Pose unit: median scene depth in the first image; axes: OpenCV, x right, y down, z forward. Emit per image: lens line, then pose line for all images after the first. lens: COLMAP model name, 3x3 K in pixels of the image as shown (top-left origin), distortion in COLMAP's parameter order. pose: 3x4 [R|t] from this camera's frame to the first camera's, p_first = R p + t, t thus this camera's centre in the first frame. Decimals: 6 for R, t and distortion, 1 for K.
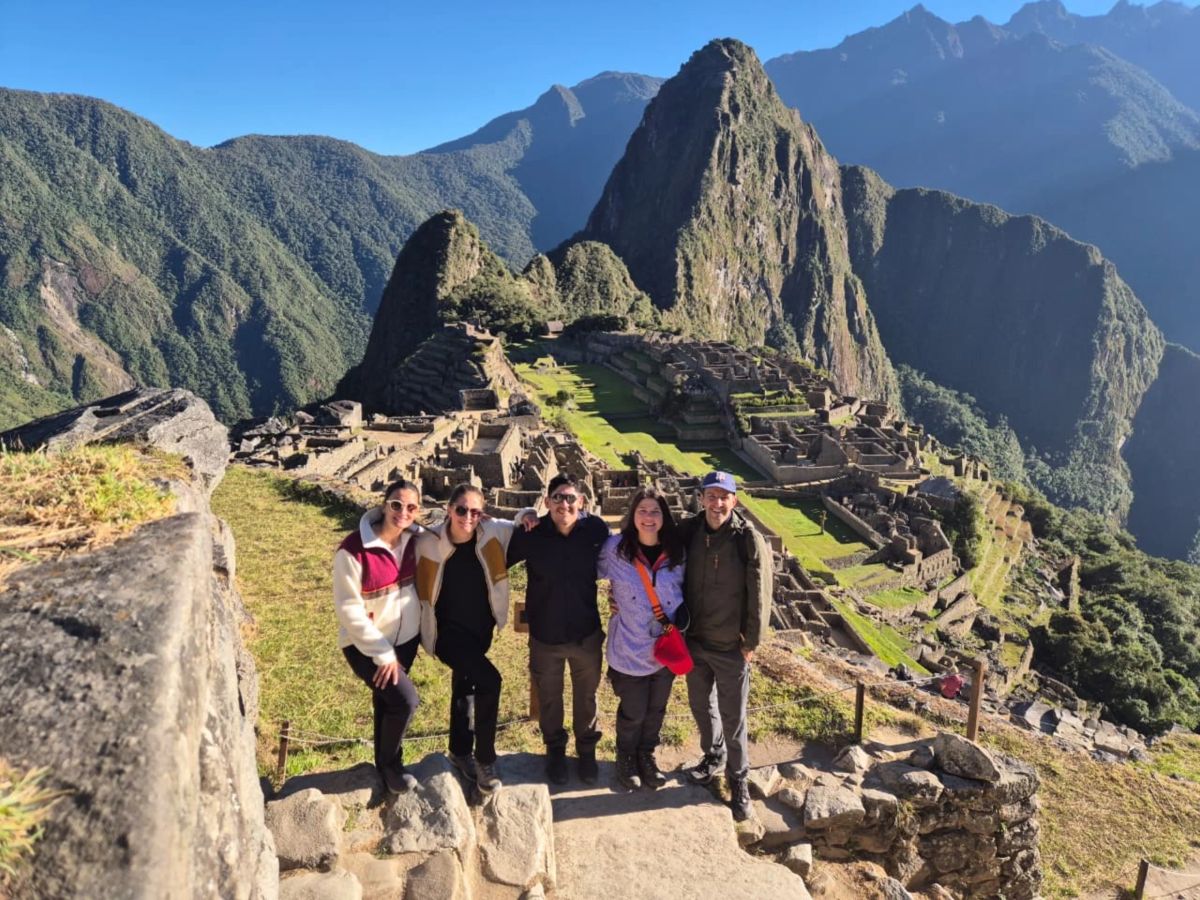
lens RADIAL K [[790.7, 0, 611.3], [0, 790.7, 429.4], [0, 0, 1]] dist [0.094249, -0.076014]
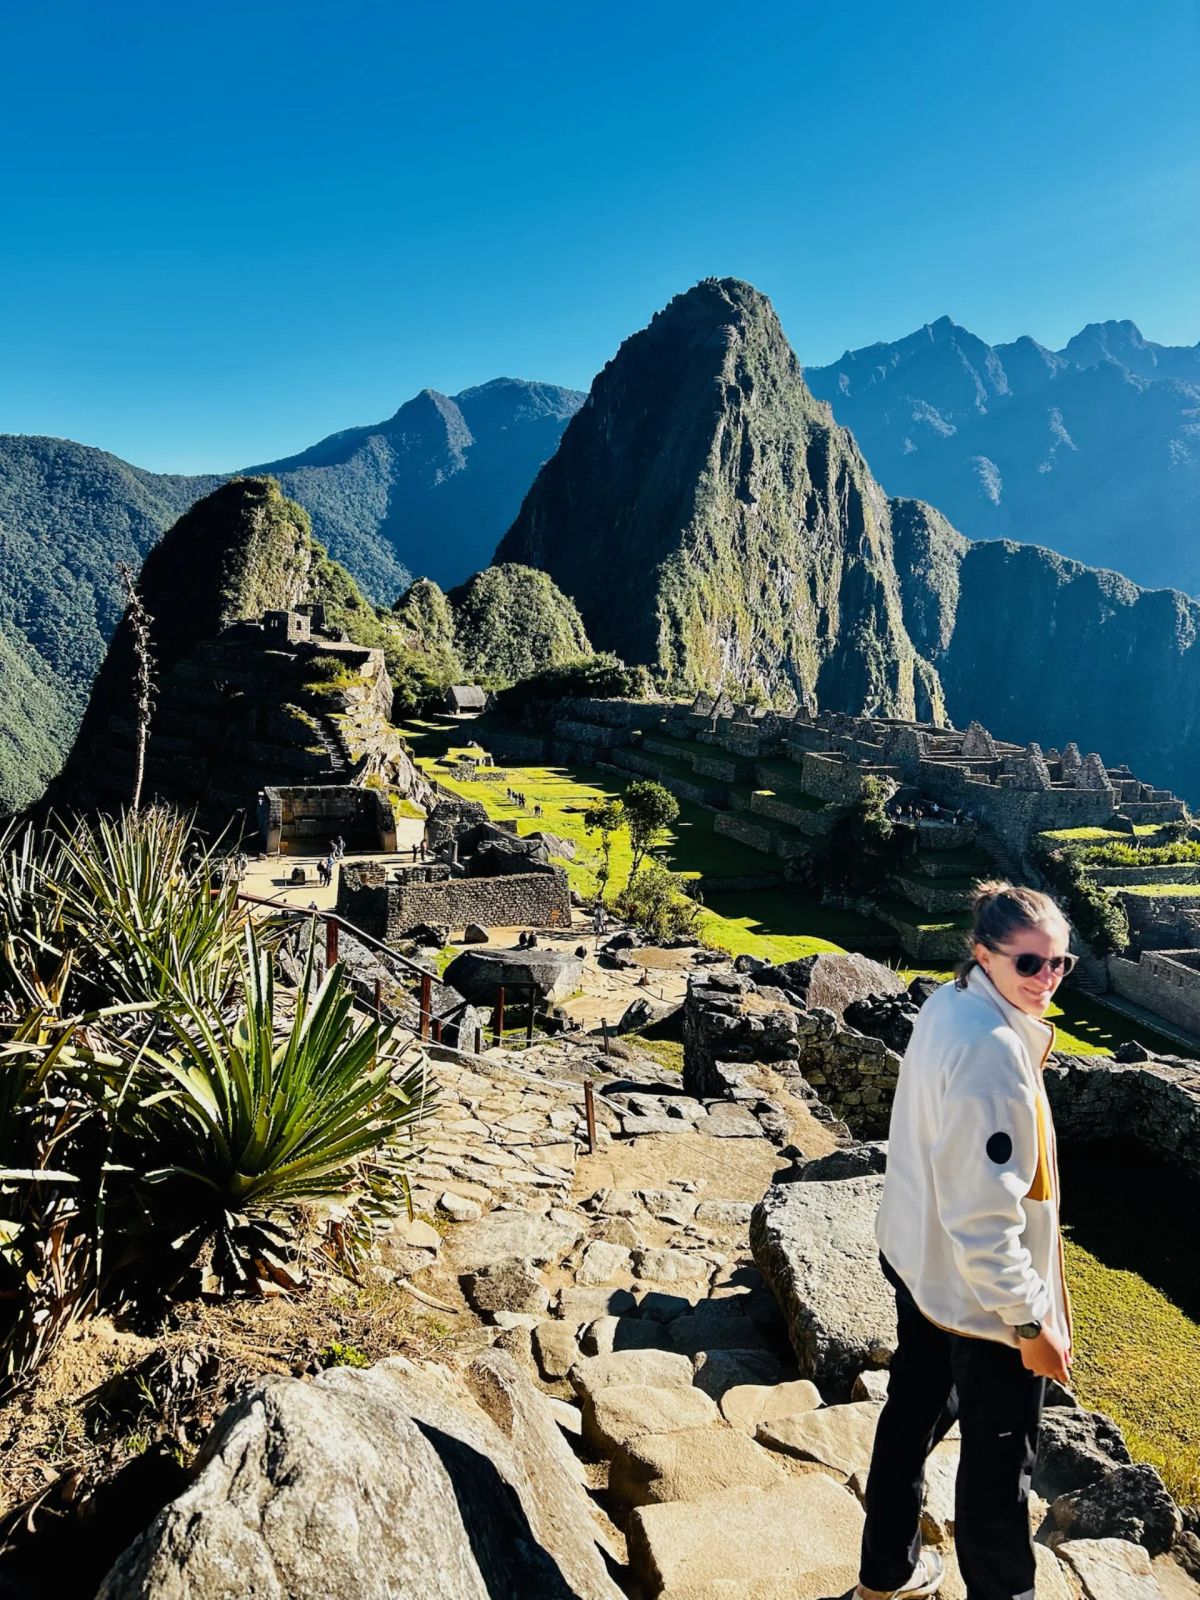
lens RADIAL K [[1187.6, 0, 600.0], [0, 1187.6, 800.0], [0, 0, 1]] dist [0.105584, -0.205426]
pose [[0.995862, 0.026261, 0.087002, -0.025177], [-0.018370, 0.995746, -0.090286, -0.001714], [-0.089003, 0.088314, 0.992108, 0.133363]]
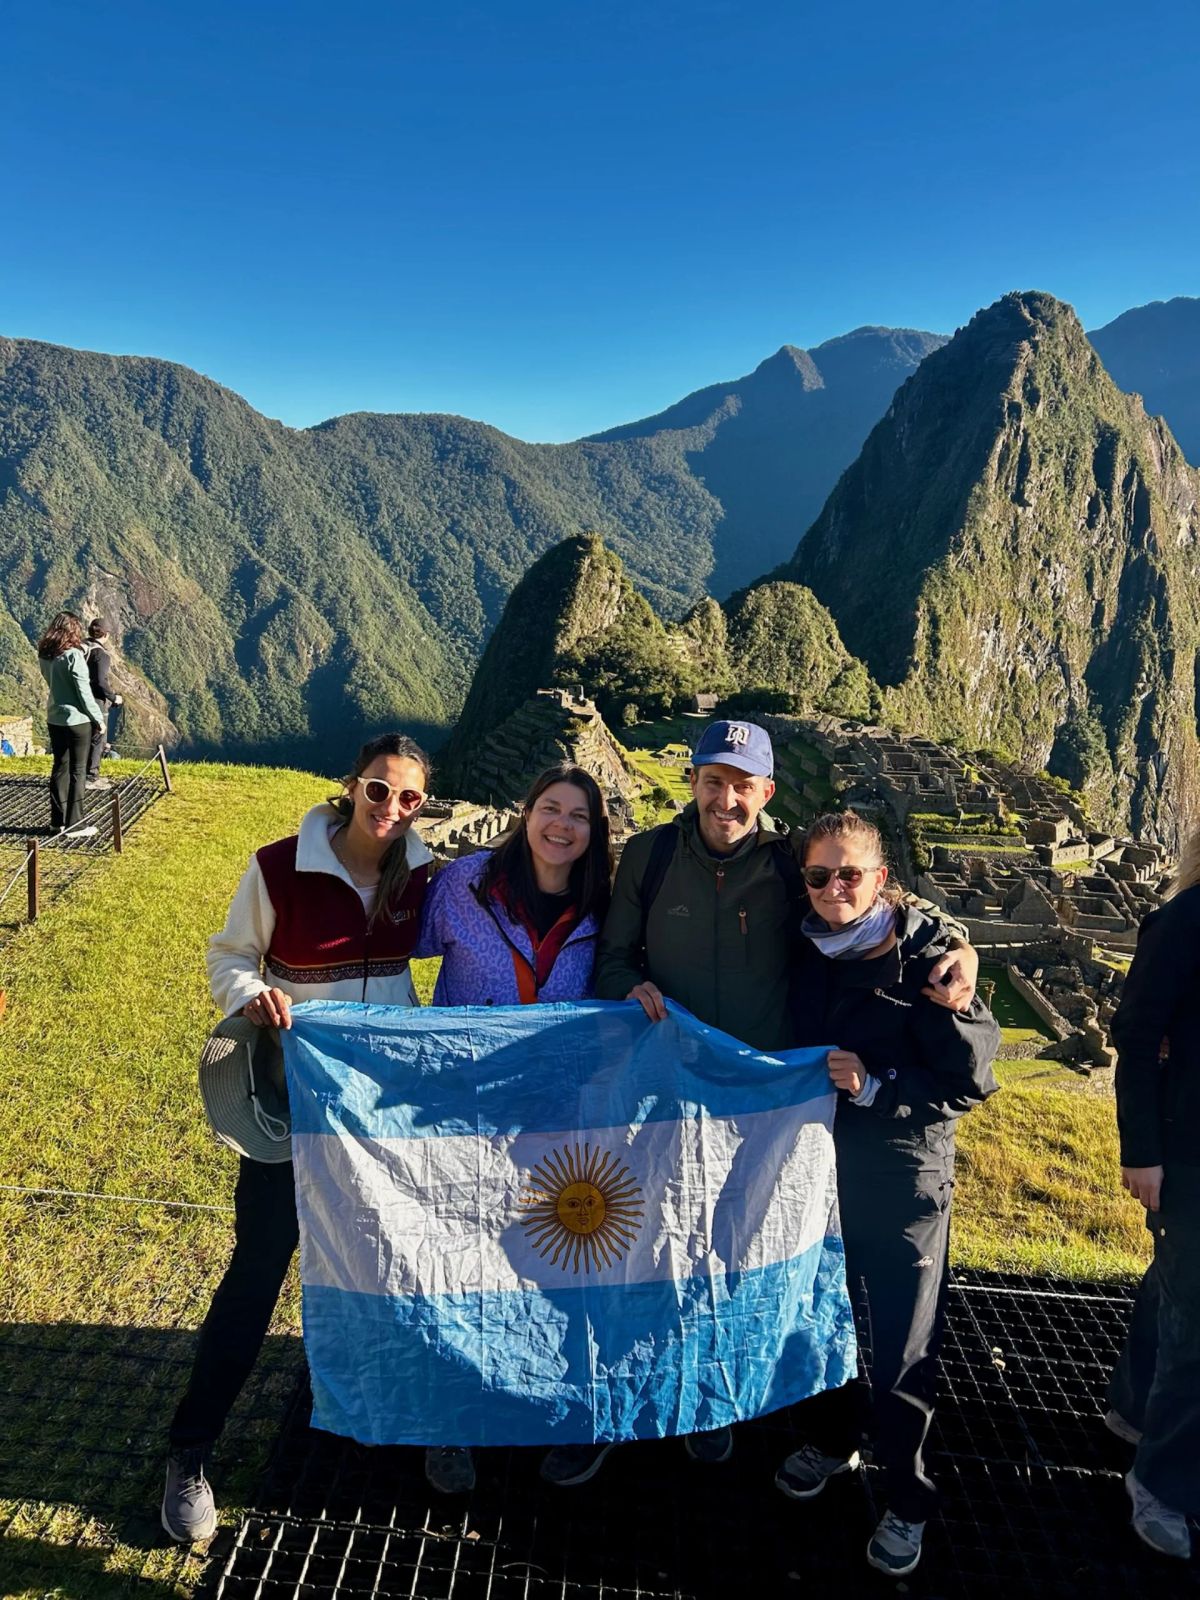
lens RADIAL K [[1187.6, 0, 600.0], [0, 1187.6, 800.0], [0, 0, 1]] dist [0.105584, -0.205426]
pose [[0.977646, 0.085233, -0.192205, 0.022912], [-0.093160, 0.995118, -0.032572, 0.001266], [0.188490, 0.049750, 0.980814, -0.031654]]
